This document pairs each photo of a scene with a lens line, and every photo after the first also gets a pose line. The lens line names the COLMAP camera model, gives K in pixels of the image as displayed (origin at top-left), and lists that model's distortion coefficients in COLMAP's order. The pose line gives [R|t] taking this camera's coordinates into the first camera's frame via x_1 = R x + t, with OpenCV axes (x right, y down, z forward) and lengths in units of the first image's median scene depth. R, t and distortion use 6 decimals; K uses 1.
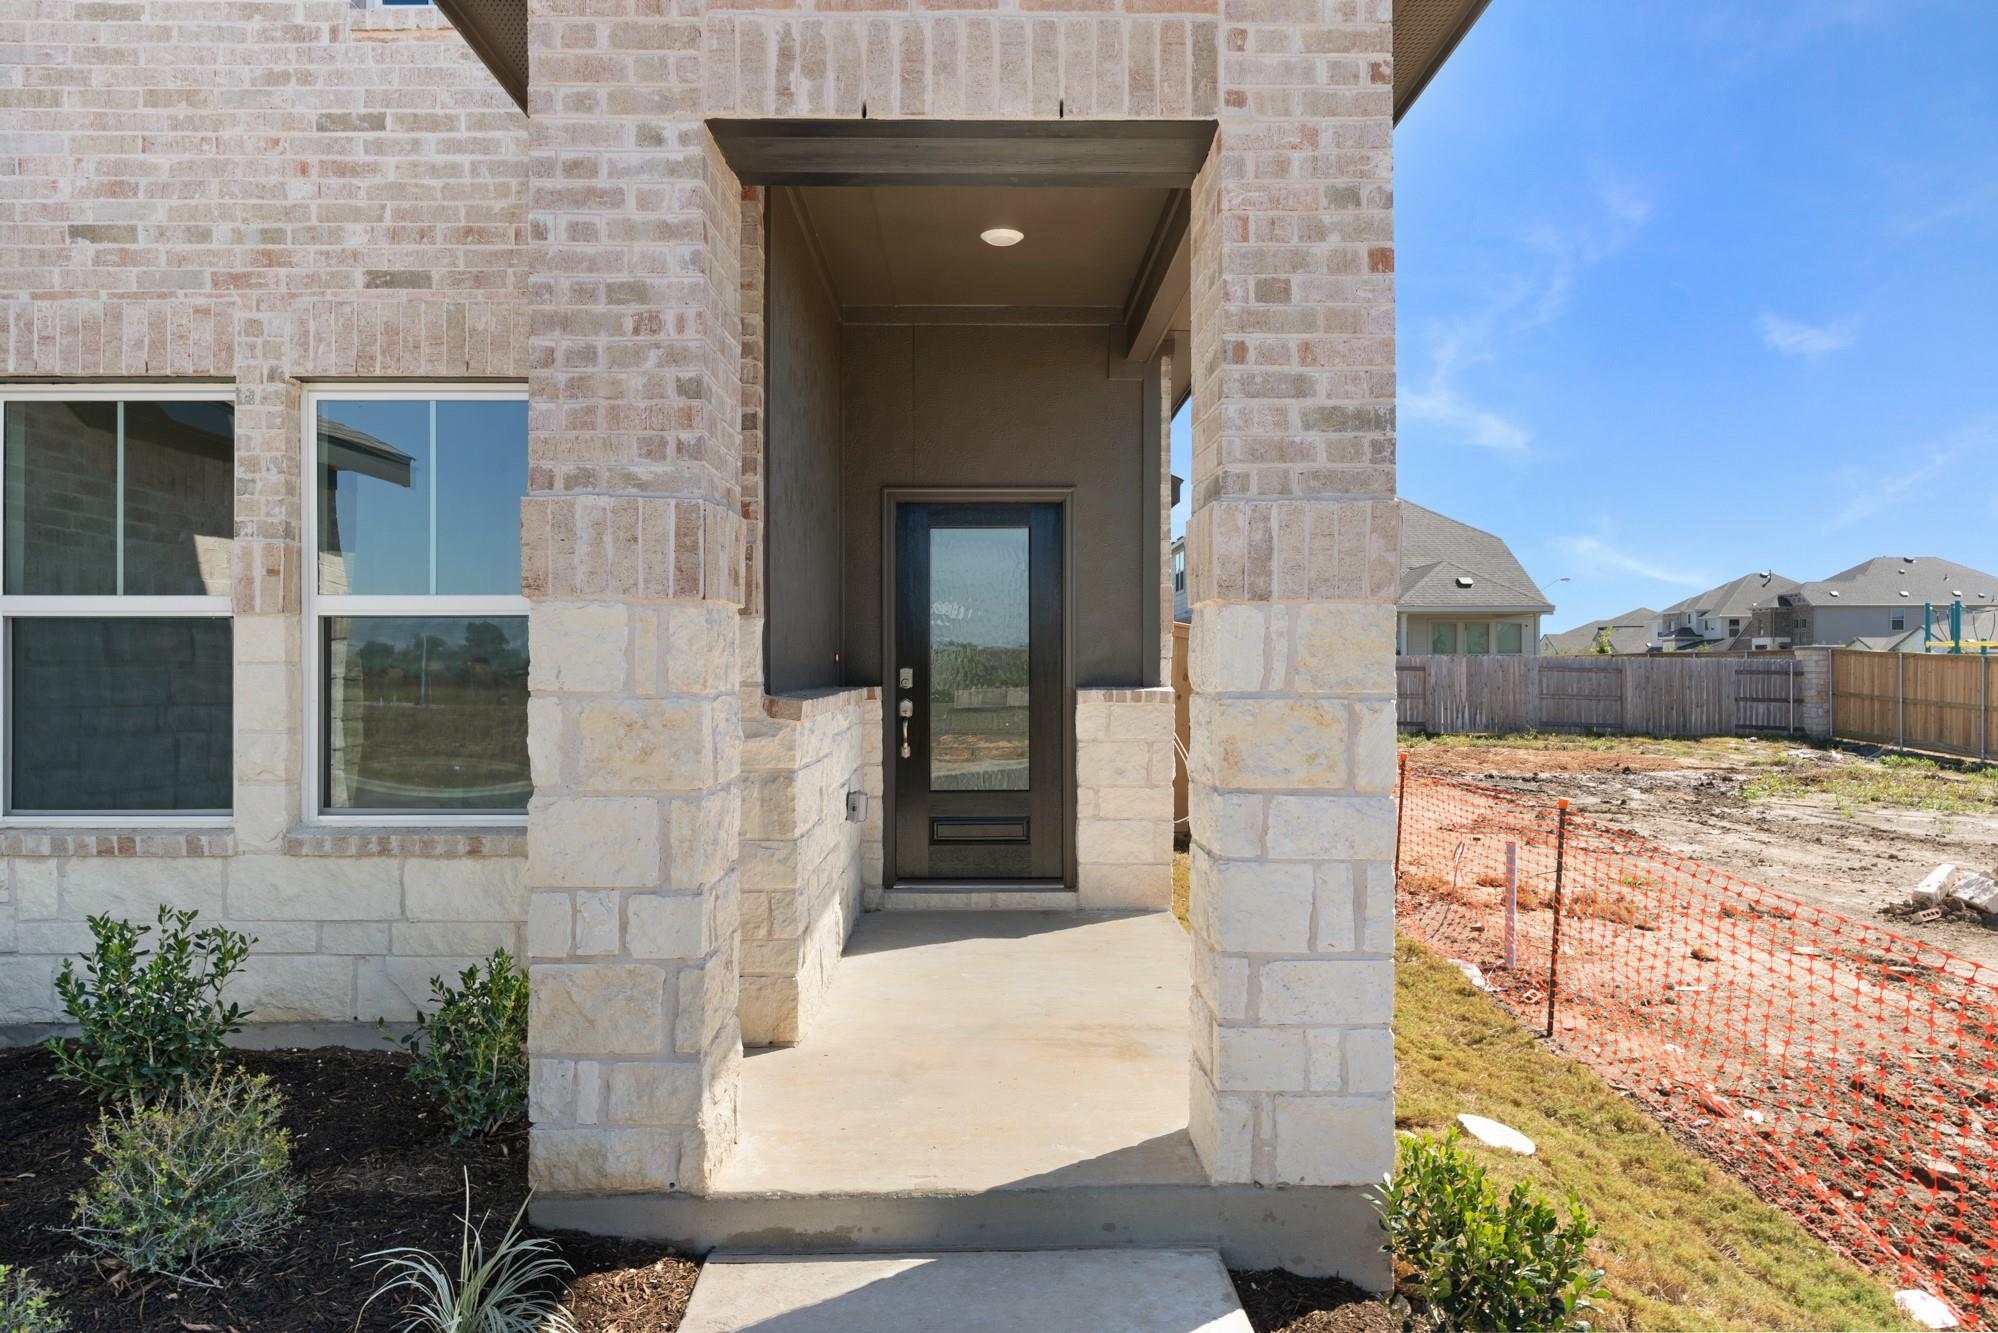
lens RADIAL K [[1282.5, 0, 993.5], [0, 1282.5, 668.7], [0, 0, 1]] dist [0.001918, -0.001171]
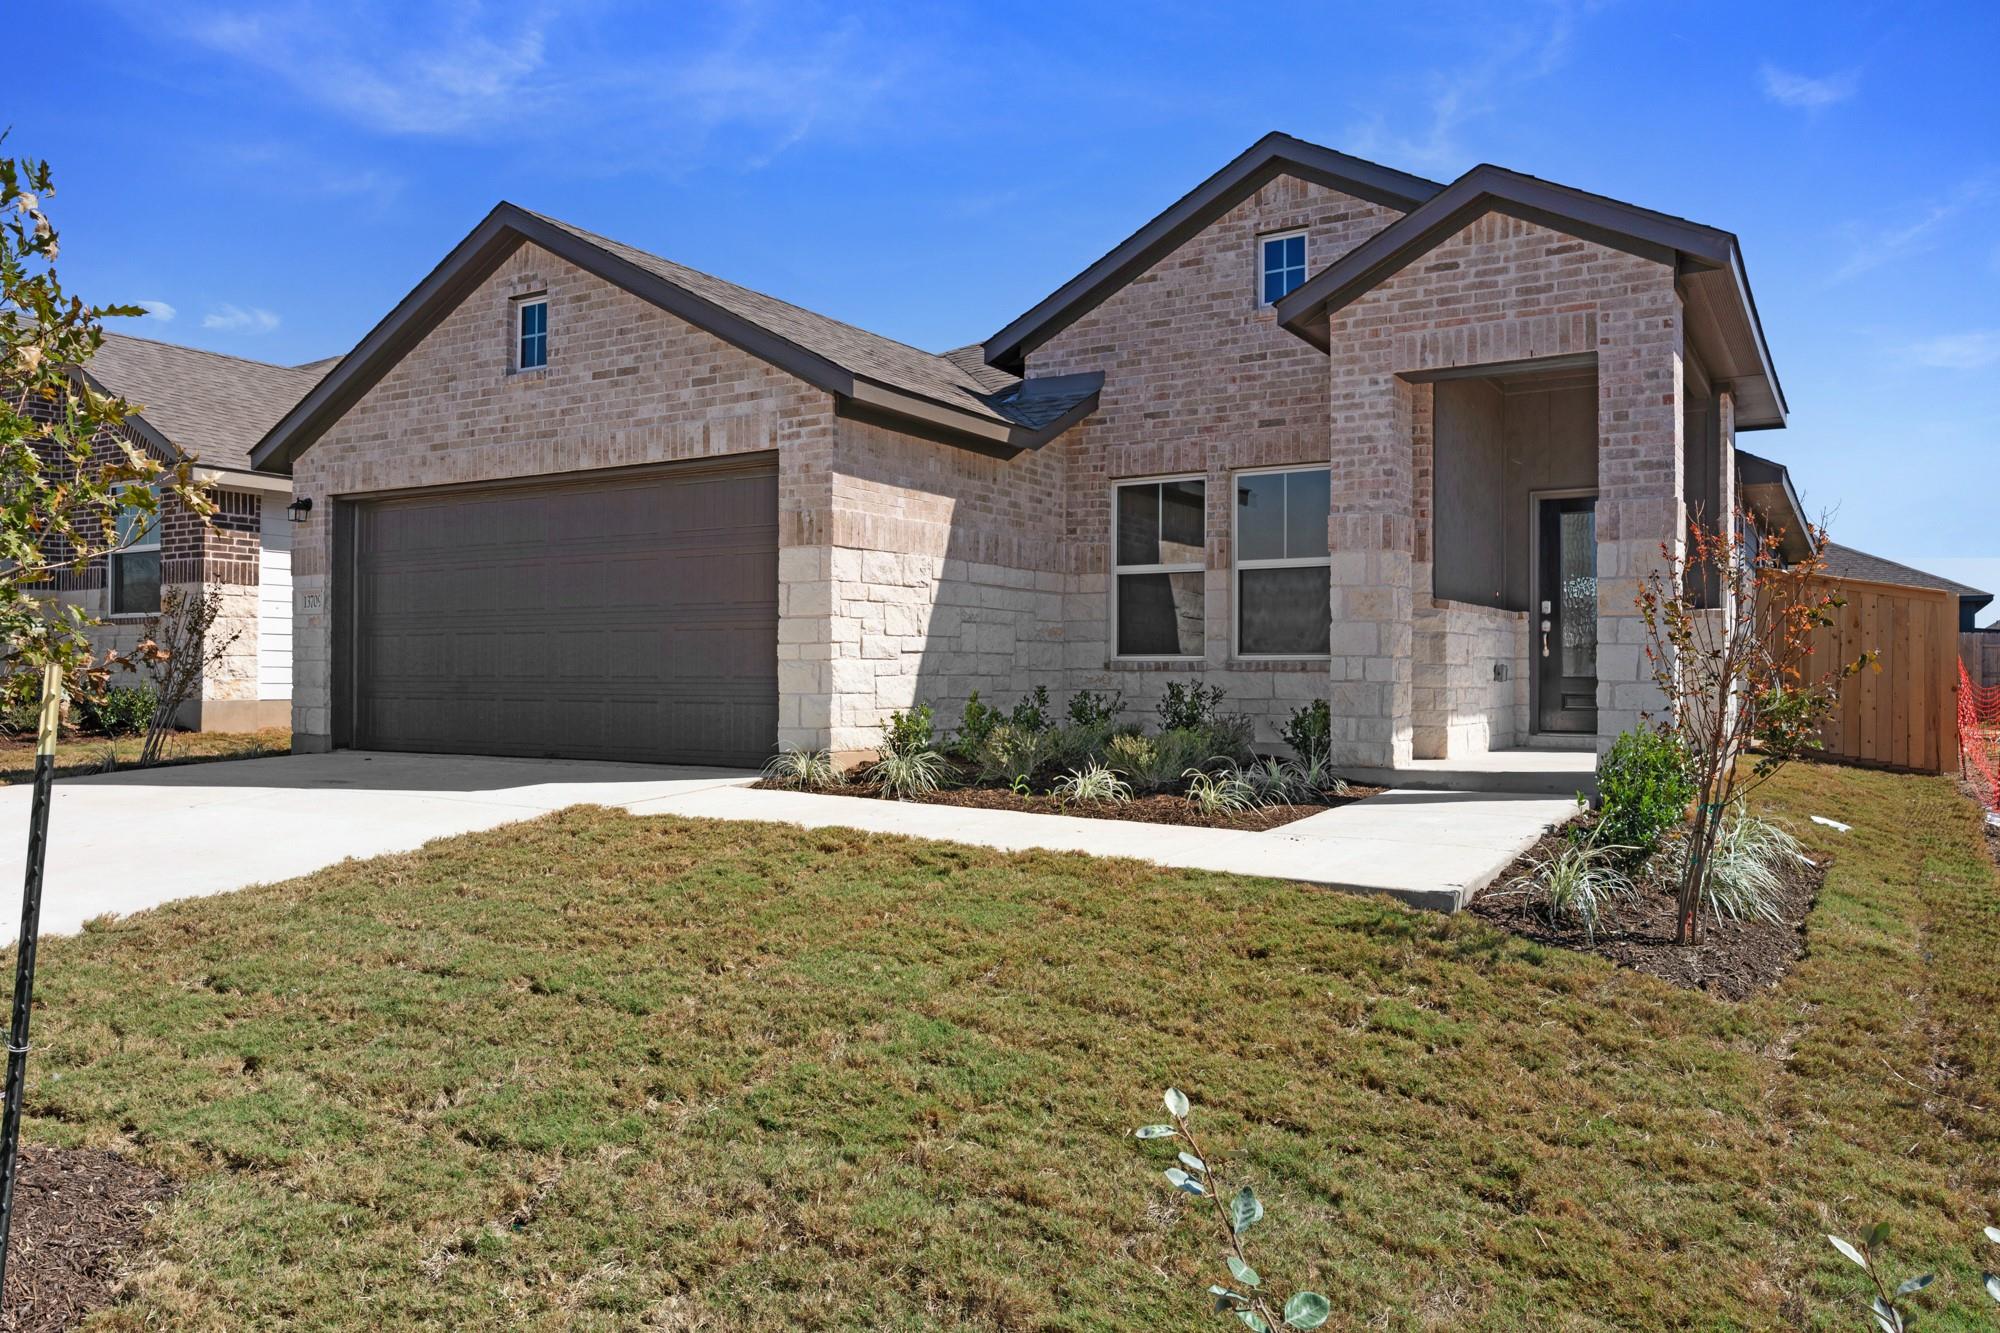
lens RADIAL K [[1435.3, 0, 995.5], [0, 1435.3, 667.0], [0, 0, 1]] dist [0.005633, 0.000830]
pose [[0.850857, -0.001887, -0.525395, 0.603638], [-0.002490, 0.999968, -0.007625, 0.202515], [0.525392, 0.007796, 0.850825, -1.870040]]
